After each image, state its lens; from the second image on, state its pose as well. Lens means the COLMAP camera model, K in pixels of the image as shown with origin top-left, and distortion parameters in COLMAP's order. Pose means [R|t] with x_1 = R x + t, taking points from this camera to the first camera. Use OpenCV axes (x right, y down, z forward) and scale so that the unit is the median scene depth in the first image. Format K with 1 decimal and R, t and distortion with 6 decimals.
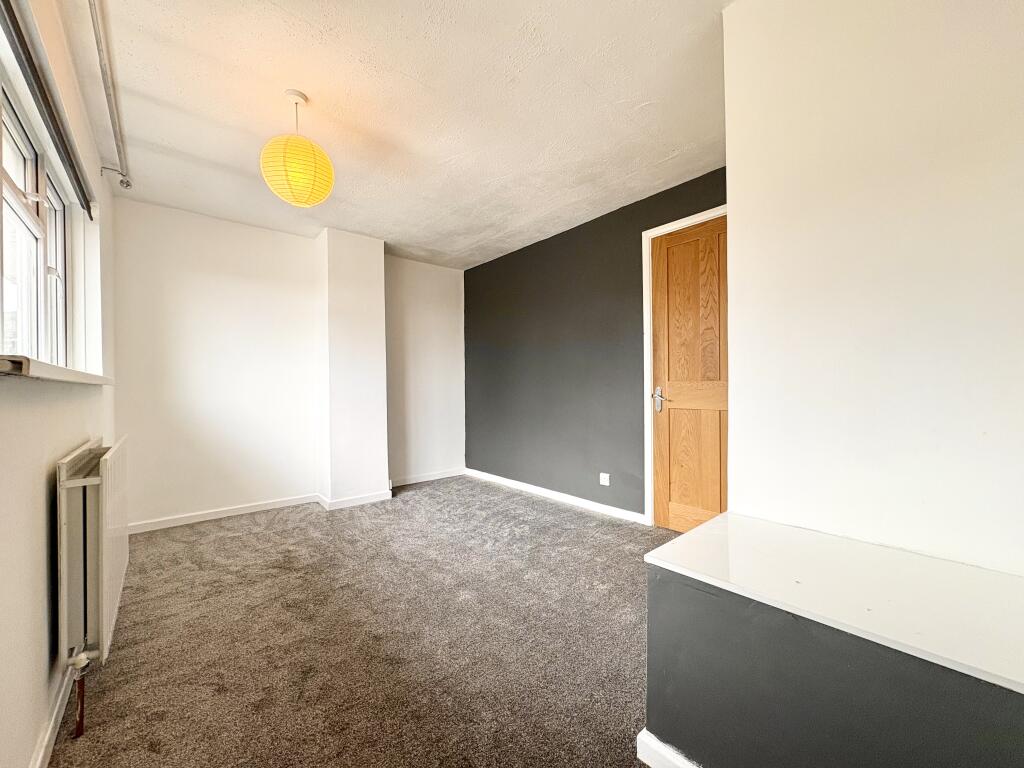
lens RADIAL K [[408.3, 0, 511.5], [0, 408.3, 385.2], [0, 0, 1]] dist [0.002761, 0.000339]
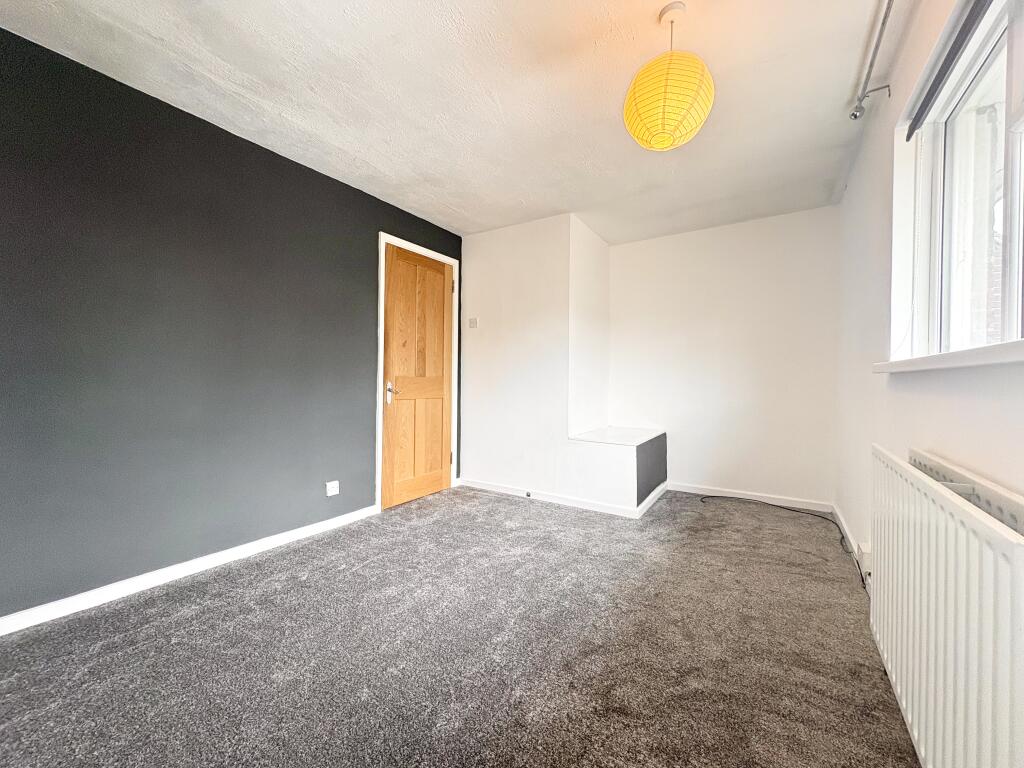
lens RADIAL K [[408.3, 0, 511.5], [0, 408.3, 385.2], [0, 0, 1]] dist [0.002761, 0.000339]
pose [[-0.281662, 0.003120, 0.959509, -0.610238], [-0.007751, 0.999955, -0.005526, 0.014038], [-0.959482, -0.008994, -0.281625, 0.771549]]
